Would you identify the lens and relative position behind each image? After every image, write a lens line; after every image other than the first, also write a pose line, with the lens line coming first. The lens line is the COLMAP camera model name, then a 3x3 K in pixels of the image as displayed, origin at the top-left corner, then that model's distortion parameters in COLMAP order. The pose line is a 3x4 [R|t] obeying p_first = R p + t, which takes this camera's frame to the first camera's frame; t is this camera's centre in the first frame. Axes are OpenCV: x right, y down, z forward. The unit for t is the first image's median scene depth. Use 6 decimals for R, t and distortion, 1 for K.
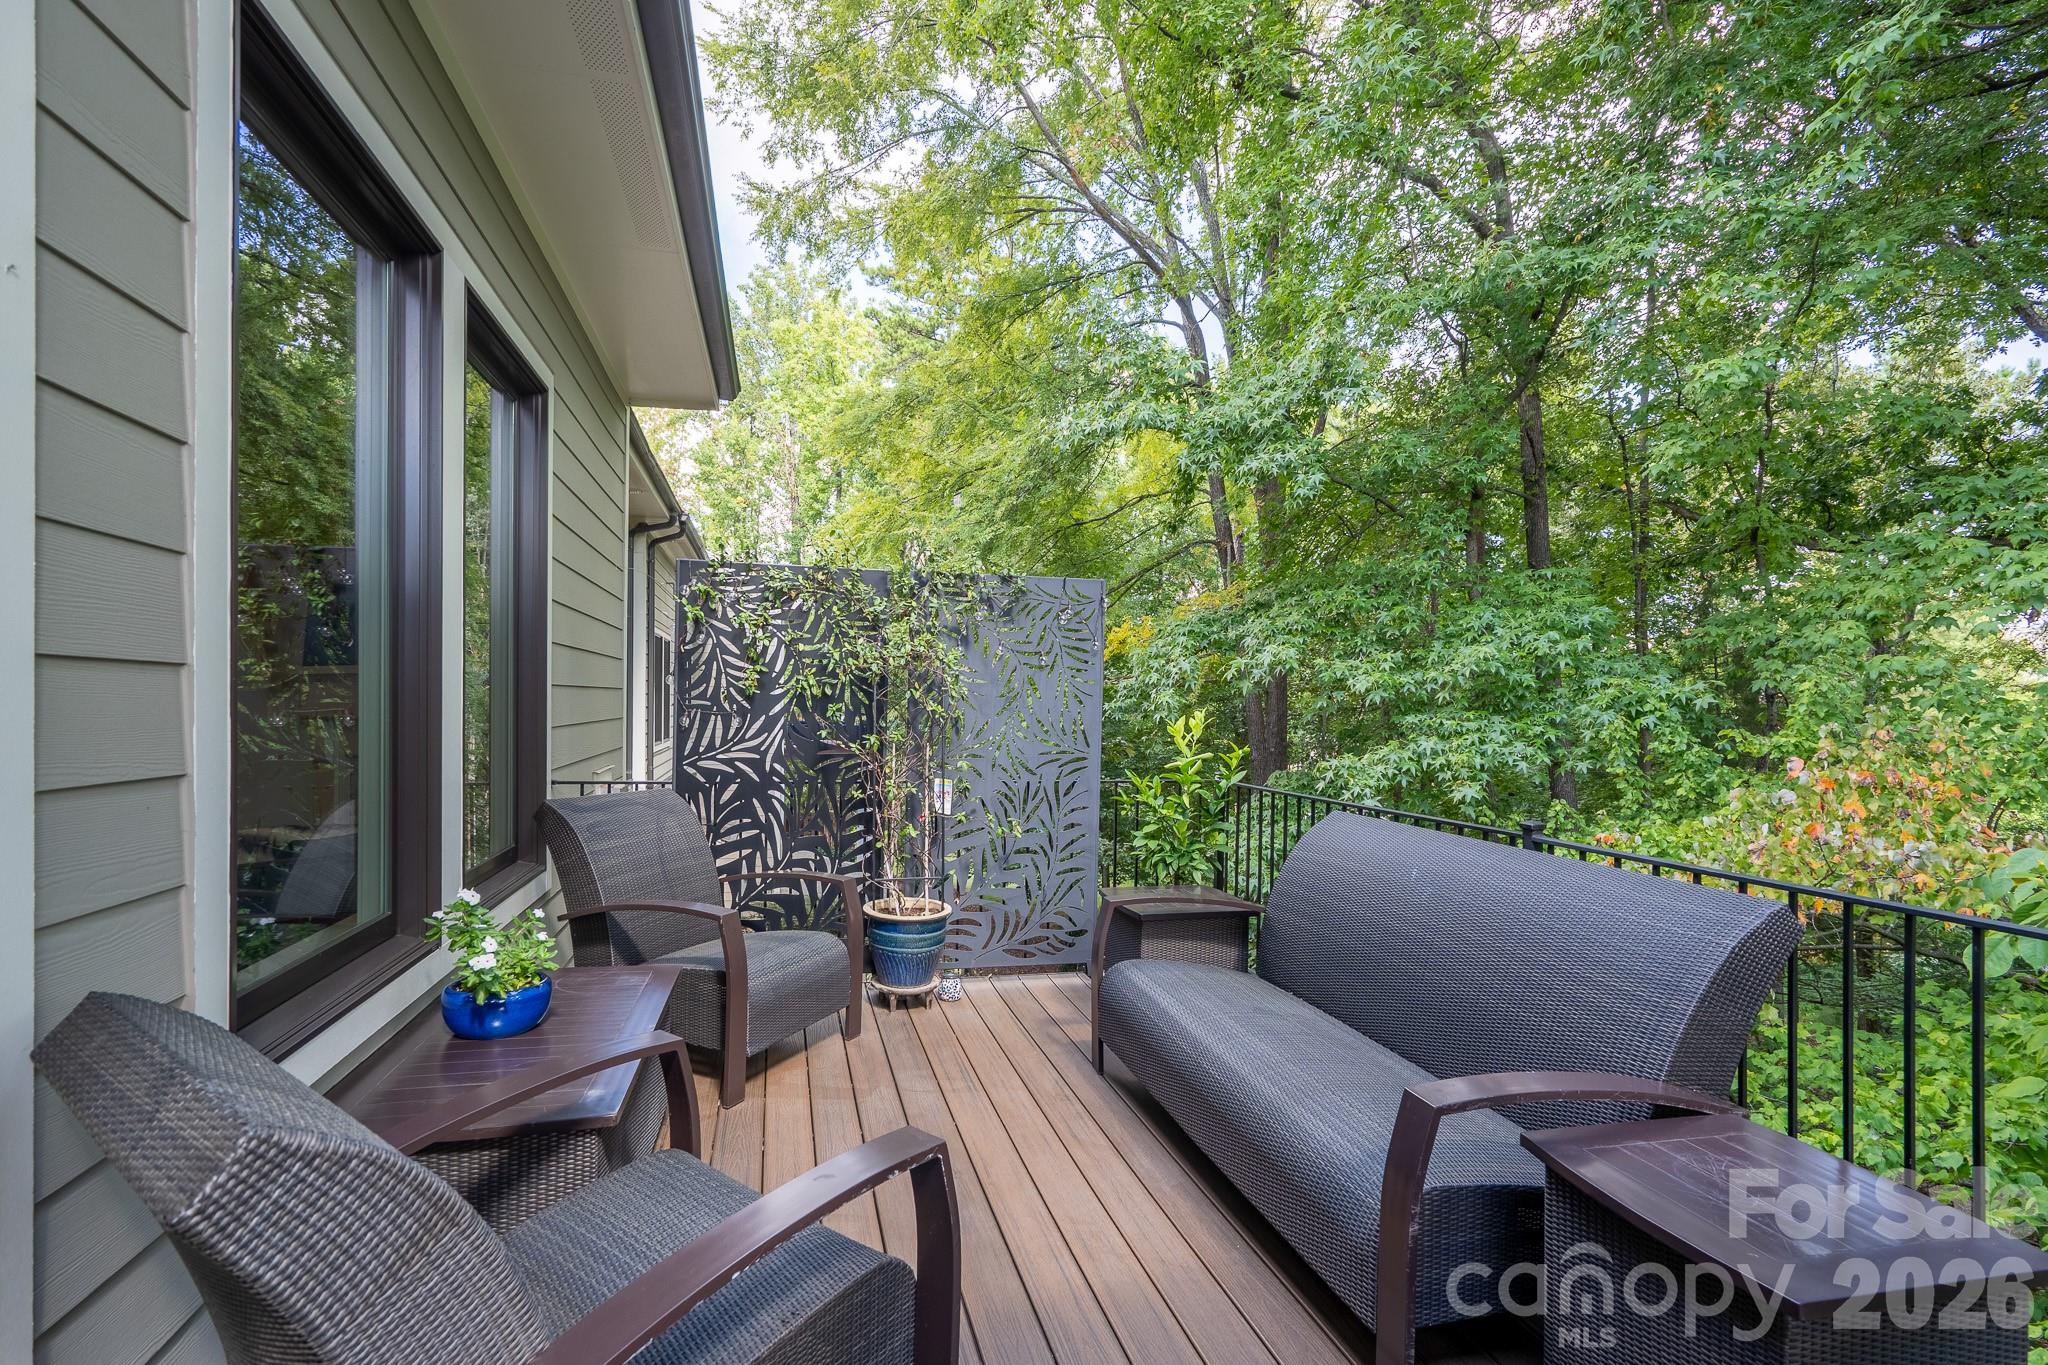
lens RADIAL K [[932.0, 0, 1028.1], [0, 932.0, 702.1], [0, 0, 1]] dist [-0.005894, 0.002174]
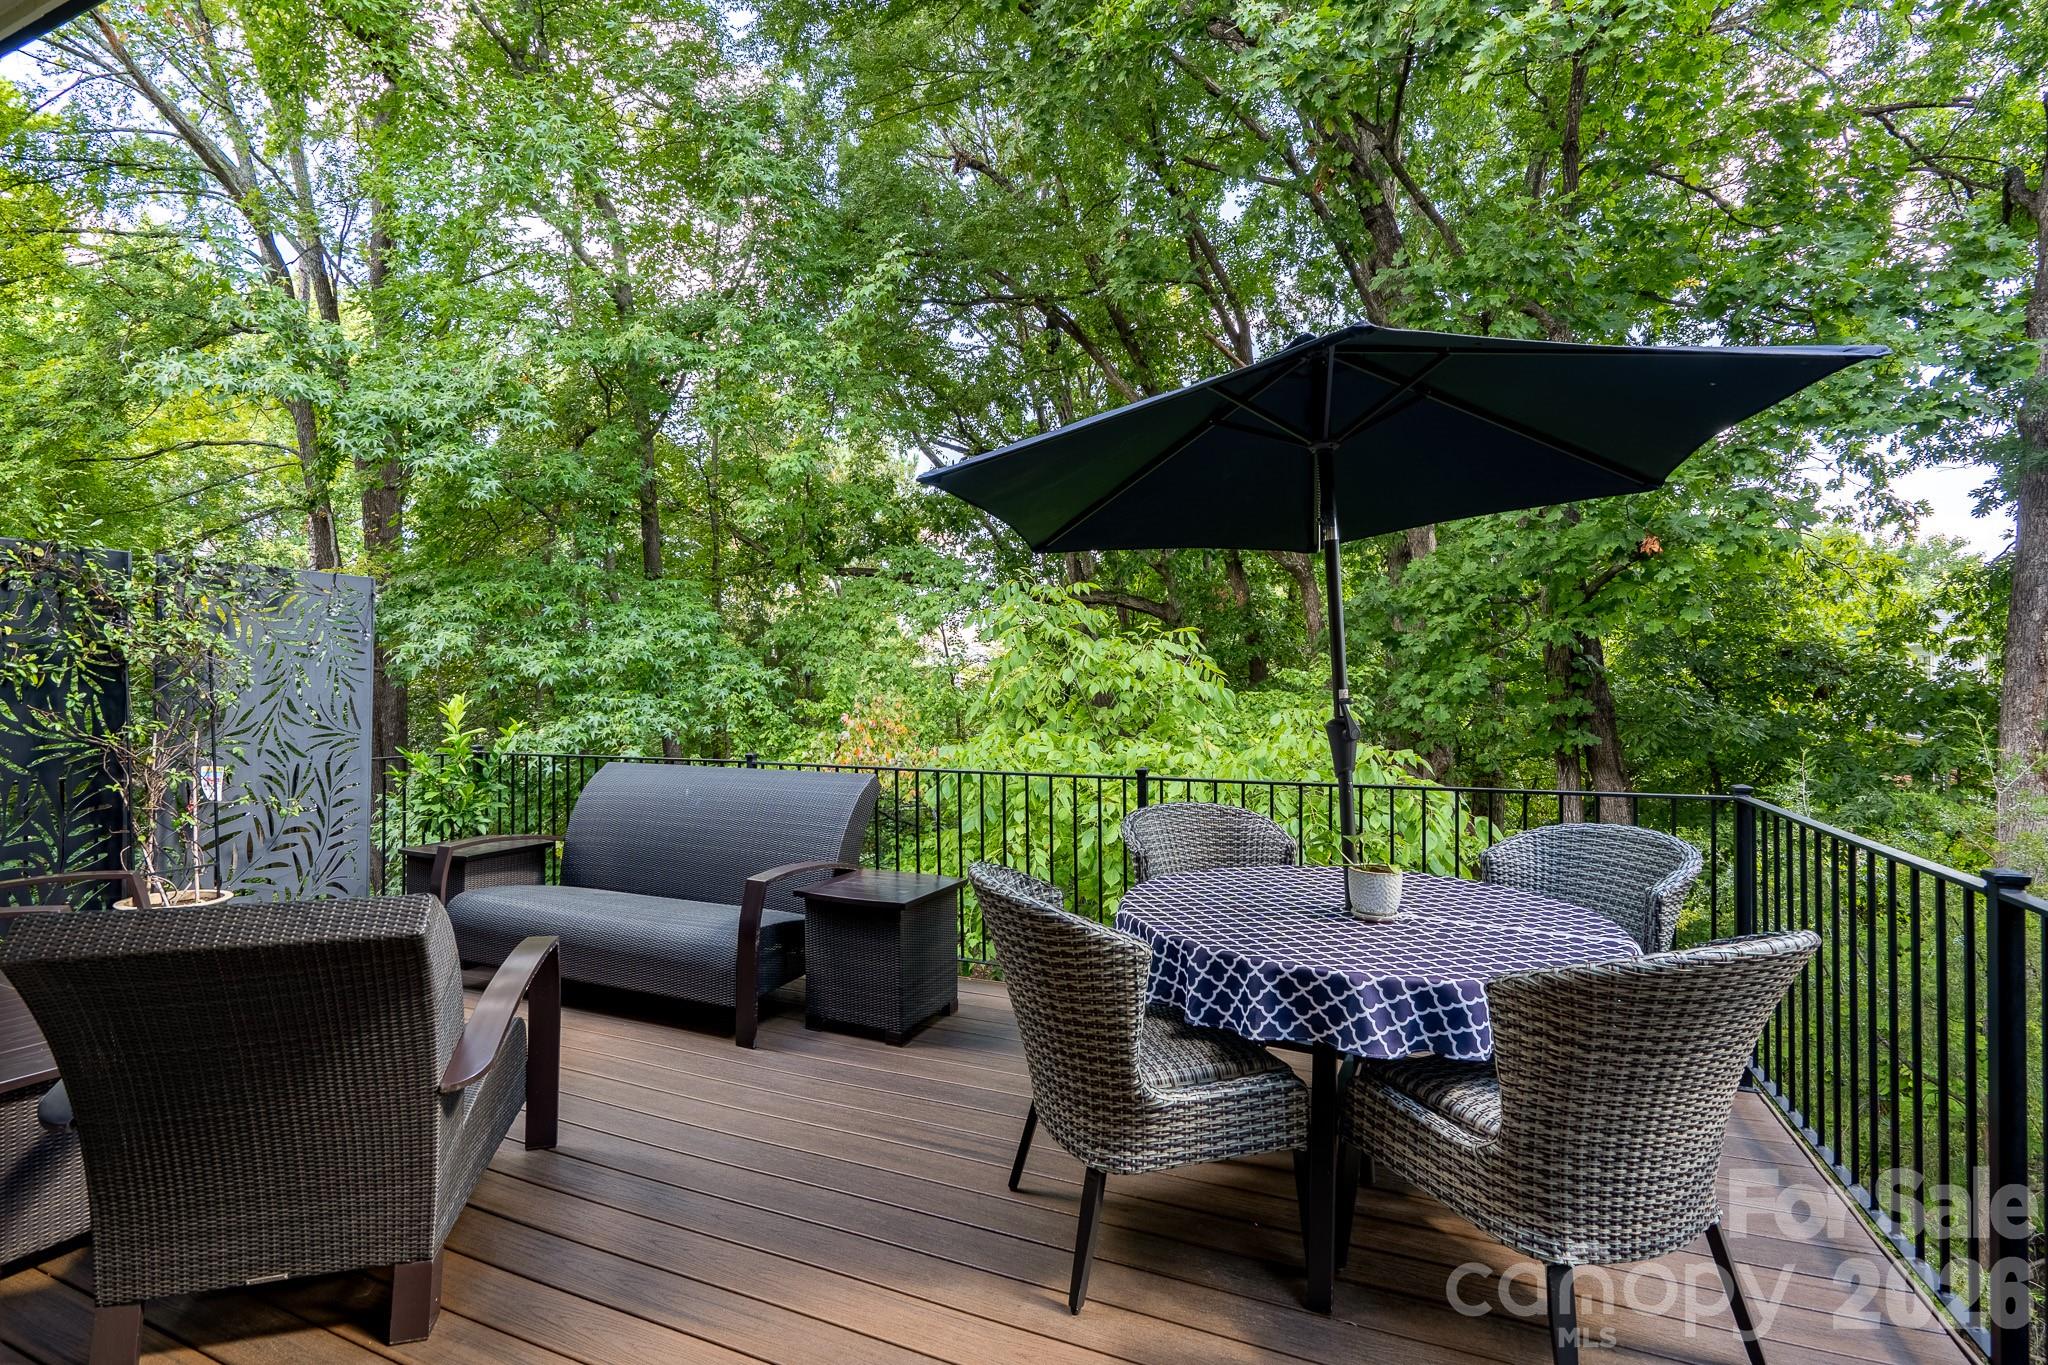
lens RADIAL K [[932.0, 0, 1037.4], [0, 932.0, 674.2], [0, 0, 1]] dist [-0.005894, 0.002174]
pose [[0.576715, -0.002959, 0.816940, -0.233574], [0.009859, 0.999946, -0.003338, -0.002585], [-0.816886, 0.009980, 0.576713, -0.180095]]
